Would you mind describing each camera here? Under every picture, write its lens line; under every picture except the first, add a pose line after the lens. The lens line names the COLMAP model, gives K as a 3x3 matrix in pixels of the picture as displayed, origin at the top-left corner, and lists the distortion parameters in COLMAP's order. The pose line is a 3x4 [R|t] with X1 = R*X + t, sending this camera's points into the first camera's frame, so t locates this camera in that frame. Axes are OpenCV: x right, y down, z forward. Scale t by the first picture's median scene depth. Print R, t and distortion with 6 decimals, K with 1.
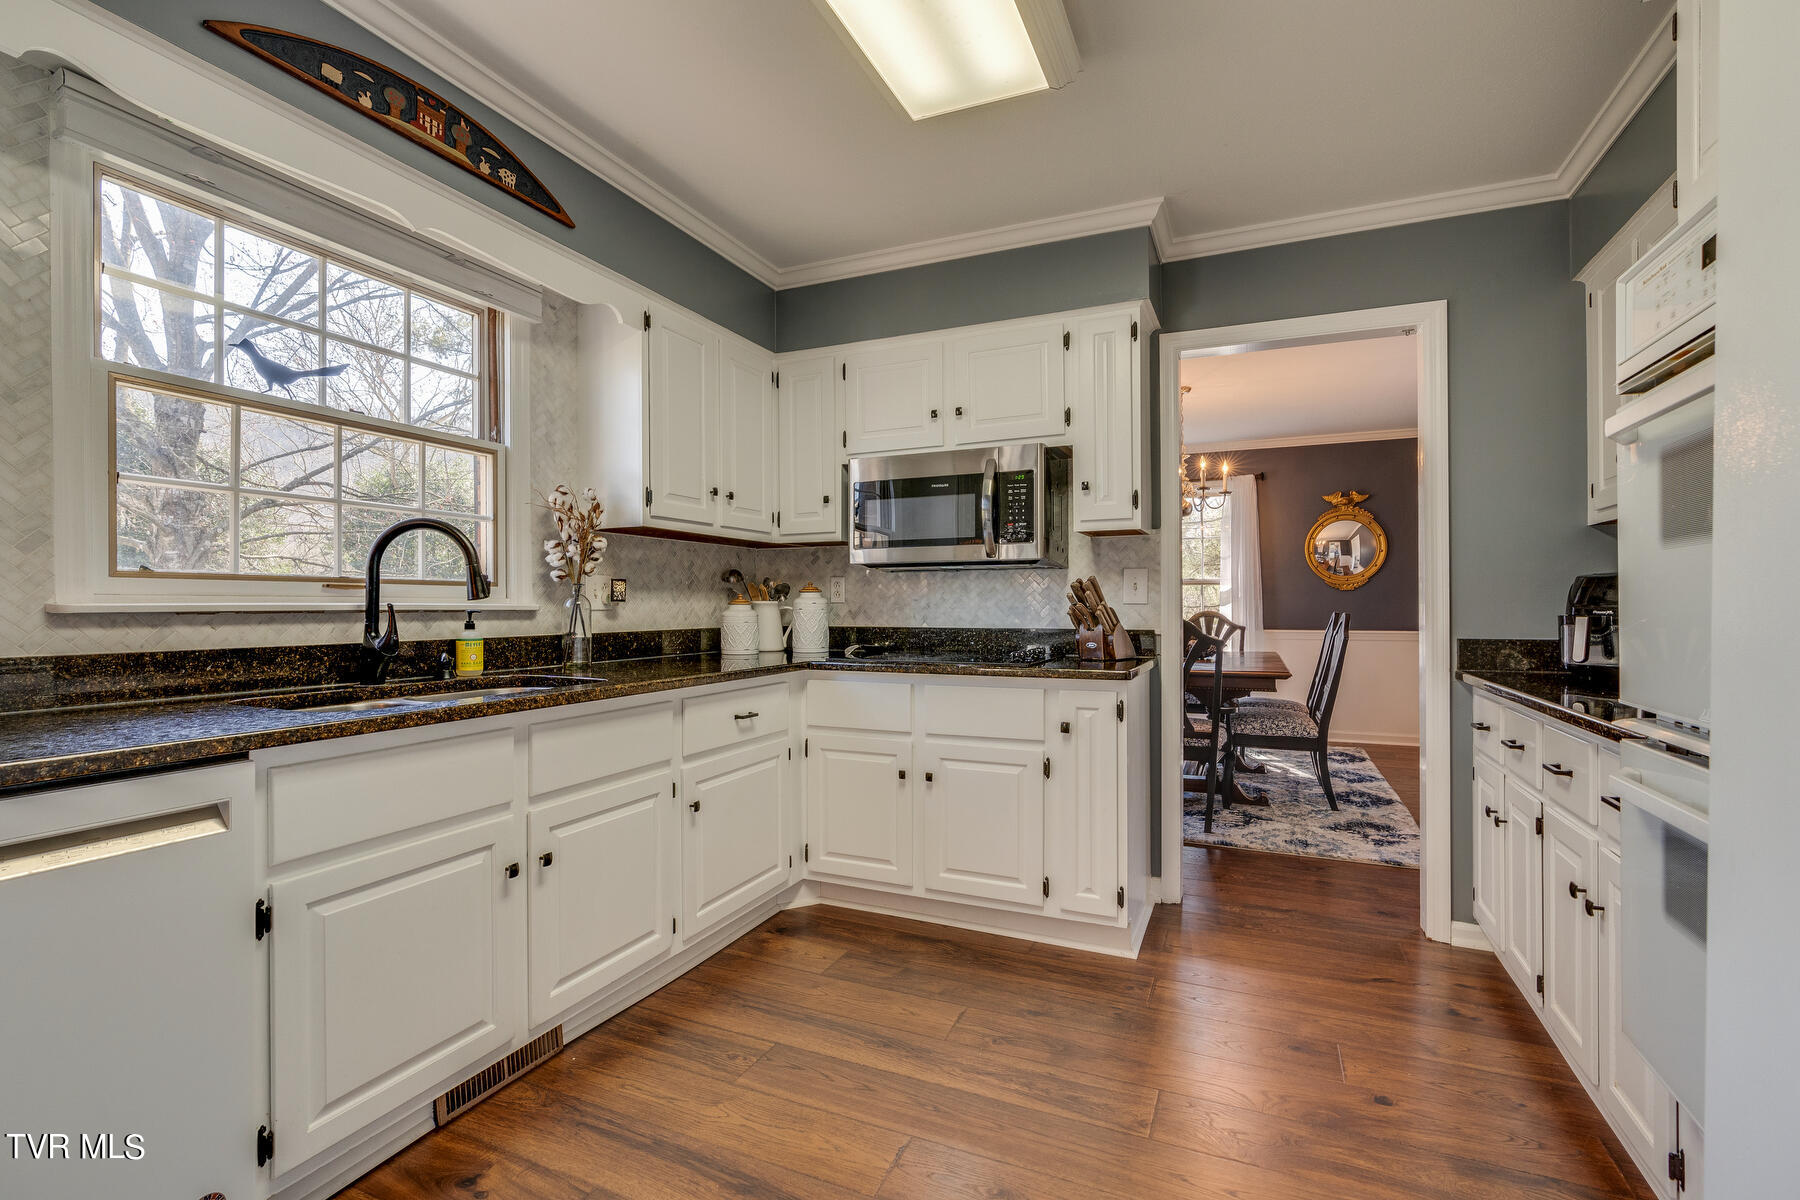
lens RADIAL K [[811.0, 0, 905.1], [0, 811.0, 610.7], [0, 0, 1]] dist [-0.001572, -0.000337]
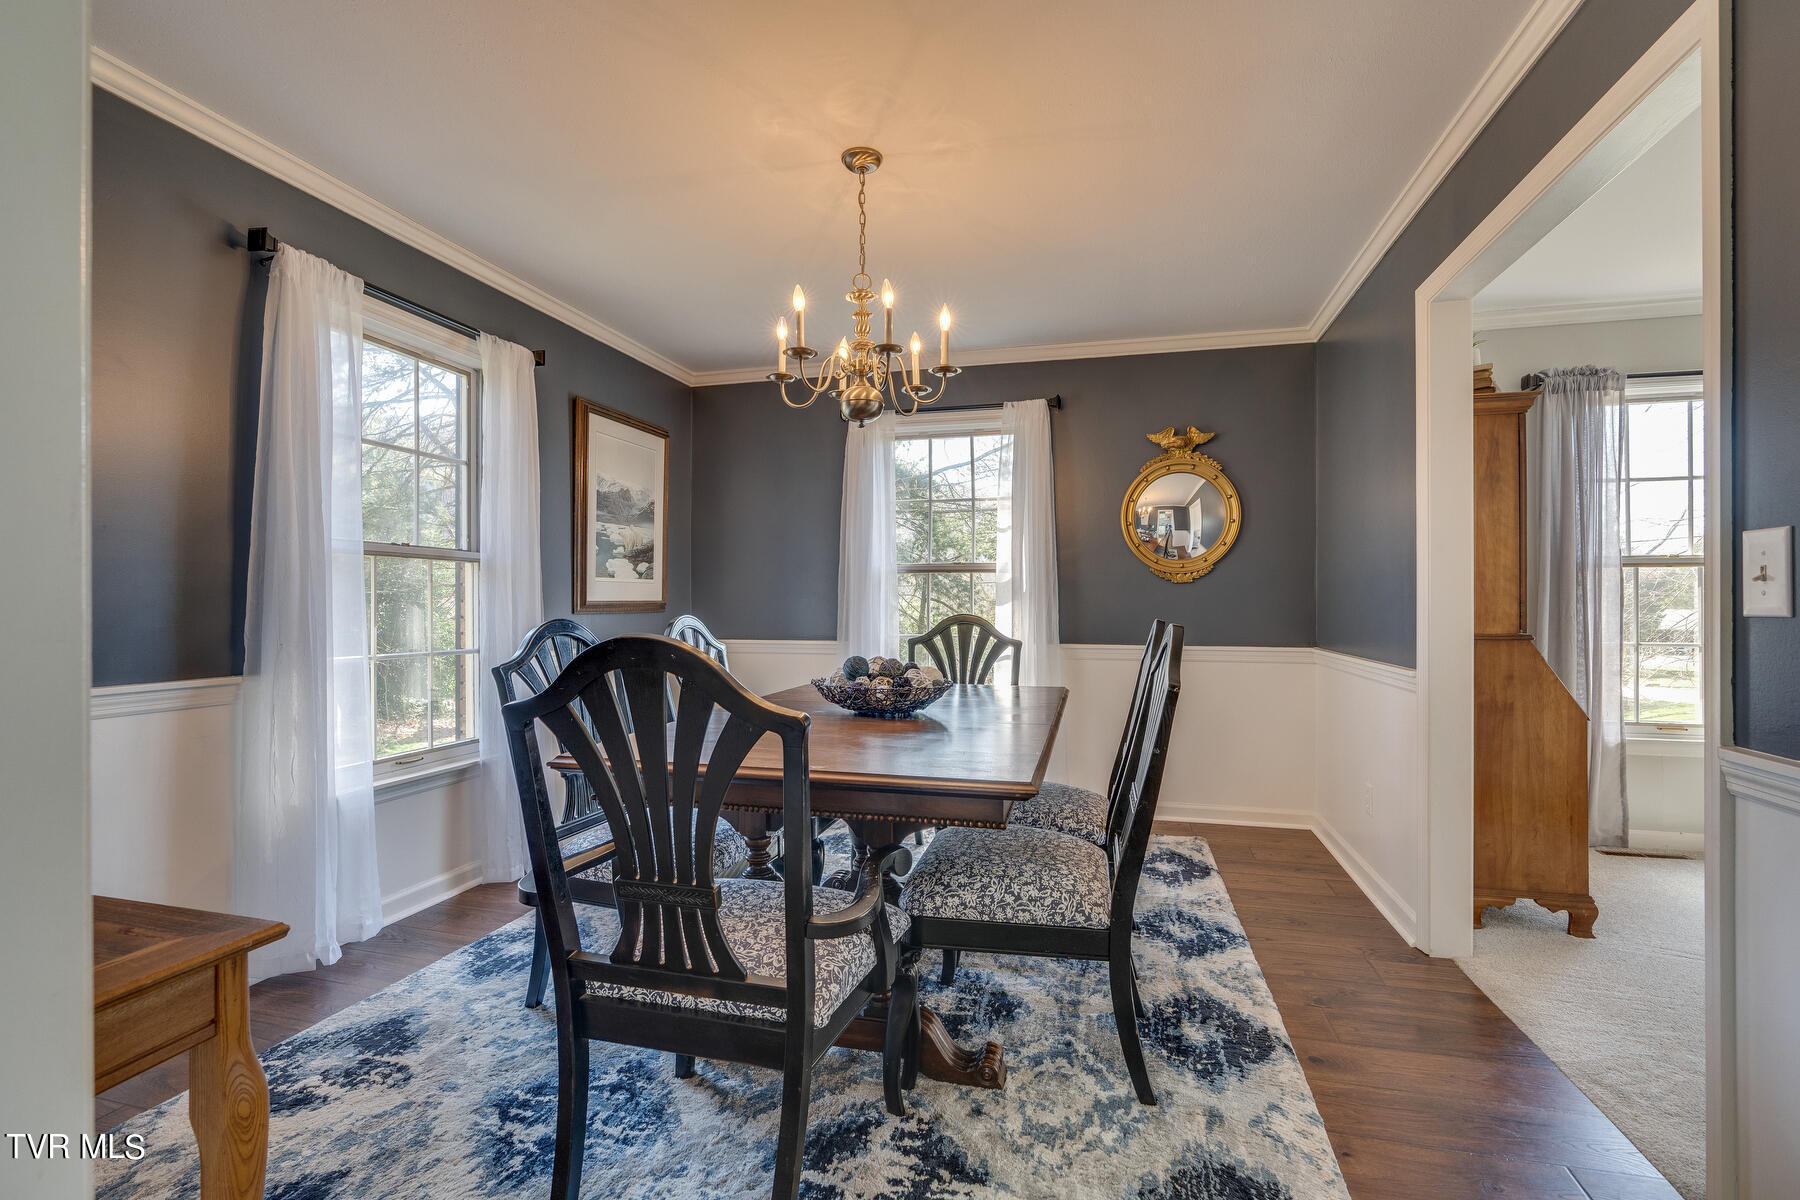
lens RADIAL K [[806.0, 0, 900.0], [0, 806.0, 600.0], [0, 0, 1]] dist [-0.002154, -0.000139]
pose [[0.987817, 0.007751, 0.155424, 0.228272], [-0.006188, 0.999925, -0.010536, -0.003541], [-0.155494, 0.009446, 0.987792, 0.410303]]
